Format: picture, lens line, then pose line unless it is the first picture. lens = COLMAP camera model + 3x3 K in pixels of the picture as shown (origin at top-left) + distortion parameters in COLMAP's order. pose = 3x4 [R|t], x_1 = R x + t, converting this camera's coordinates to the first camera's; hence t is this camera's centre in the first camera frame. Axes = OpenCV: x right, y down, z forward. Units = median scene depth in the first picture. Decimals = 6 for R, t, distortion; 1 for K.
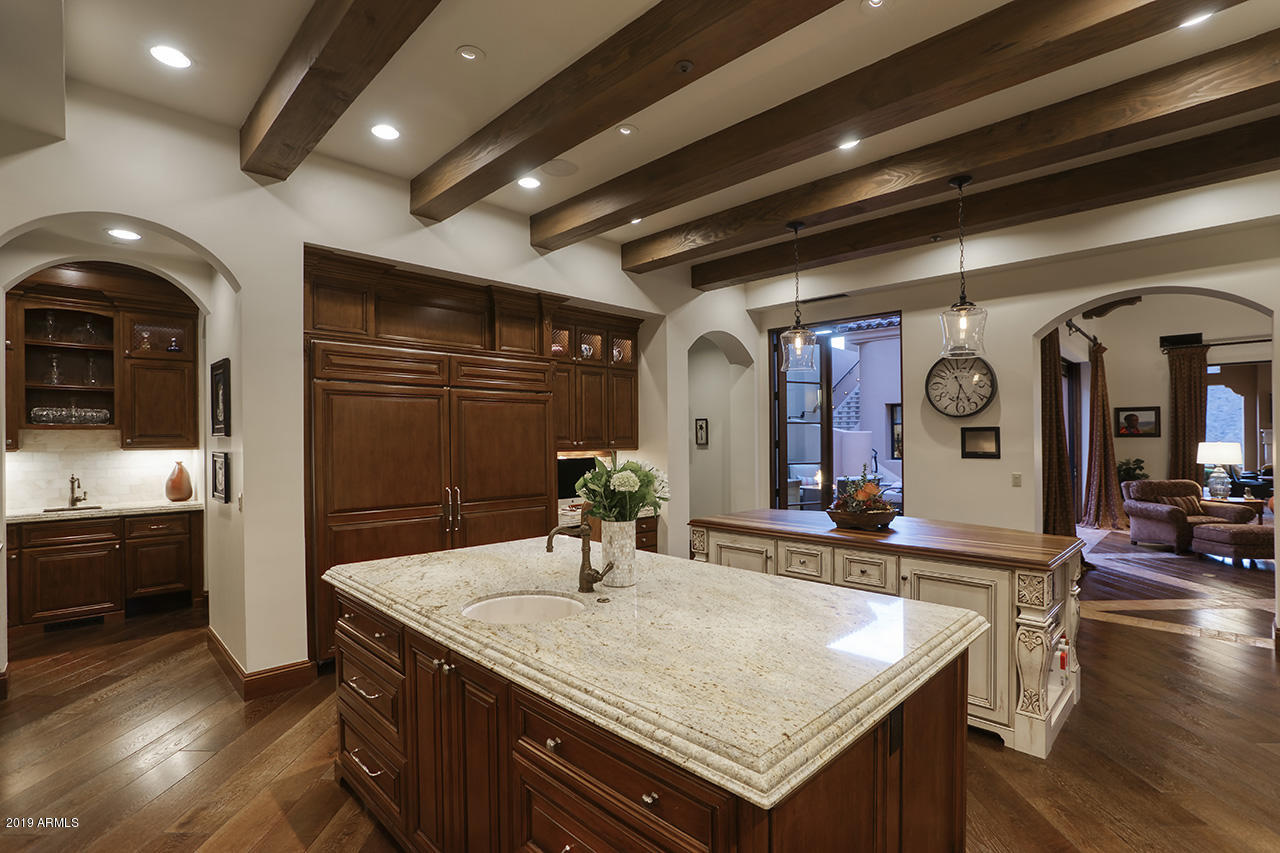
lens RADIAL K [[587.3, 0, 640.0], [0, 587.3, 426.5], [0, 0, 1]] dist [-0.080539, 0.033961]
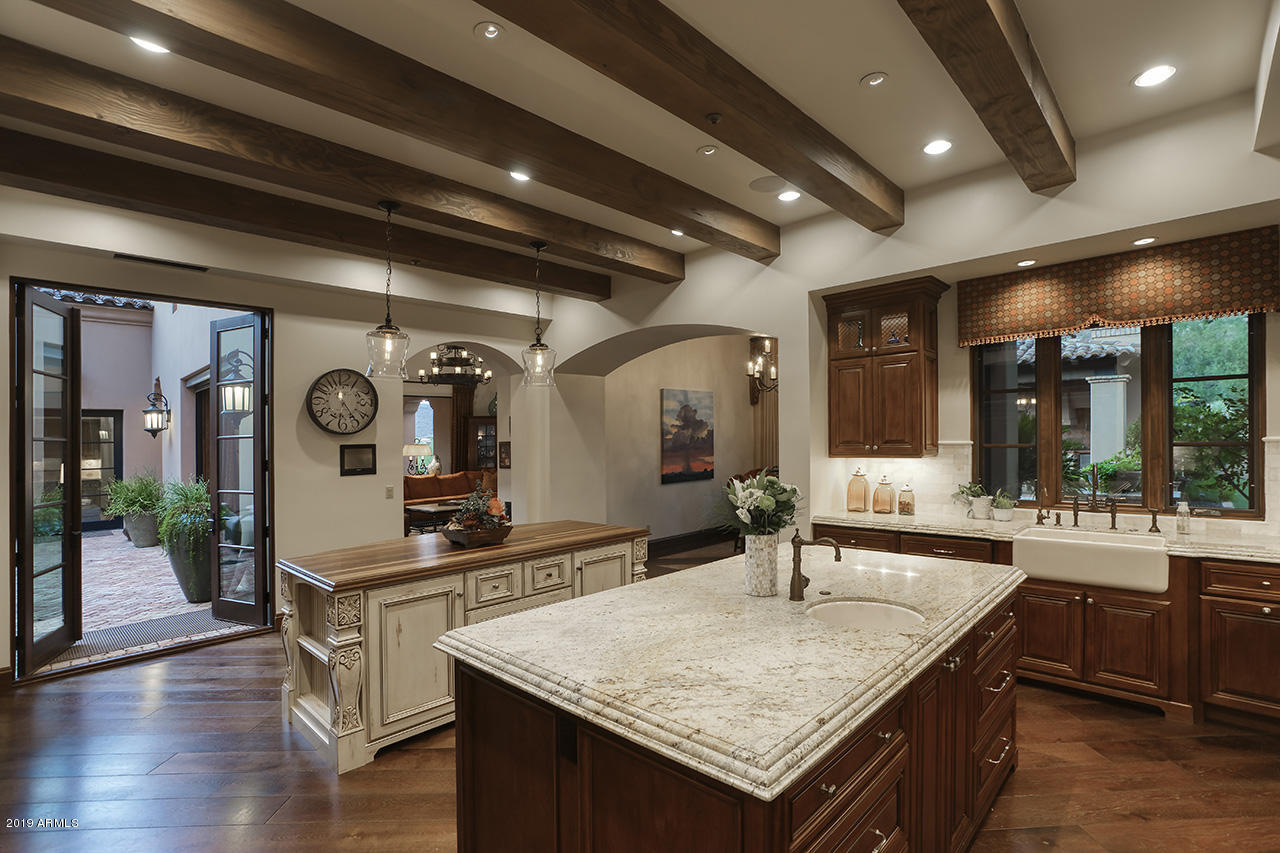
lens RADIAL K [[595.3, 0, 641.9], [0, 595.3, 430.7], [0, 0, 1]] dist [-0.054455, 0.023393]
pose [[-0.018840, 0.017905, 0.999662, -0.475062], [0.002367, 0.999838, -0.017864, -0.003267], [-0.999820, 0.002030, -0.018879, 0.526949]]
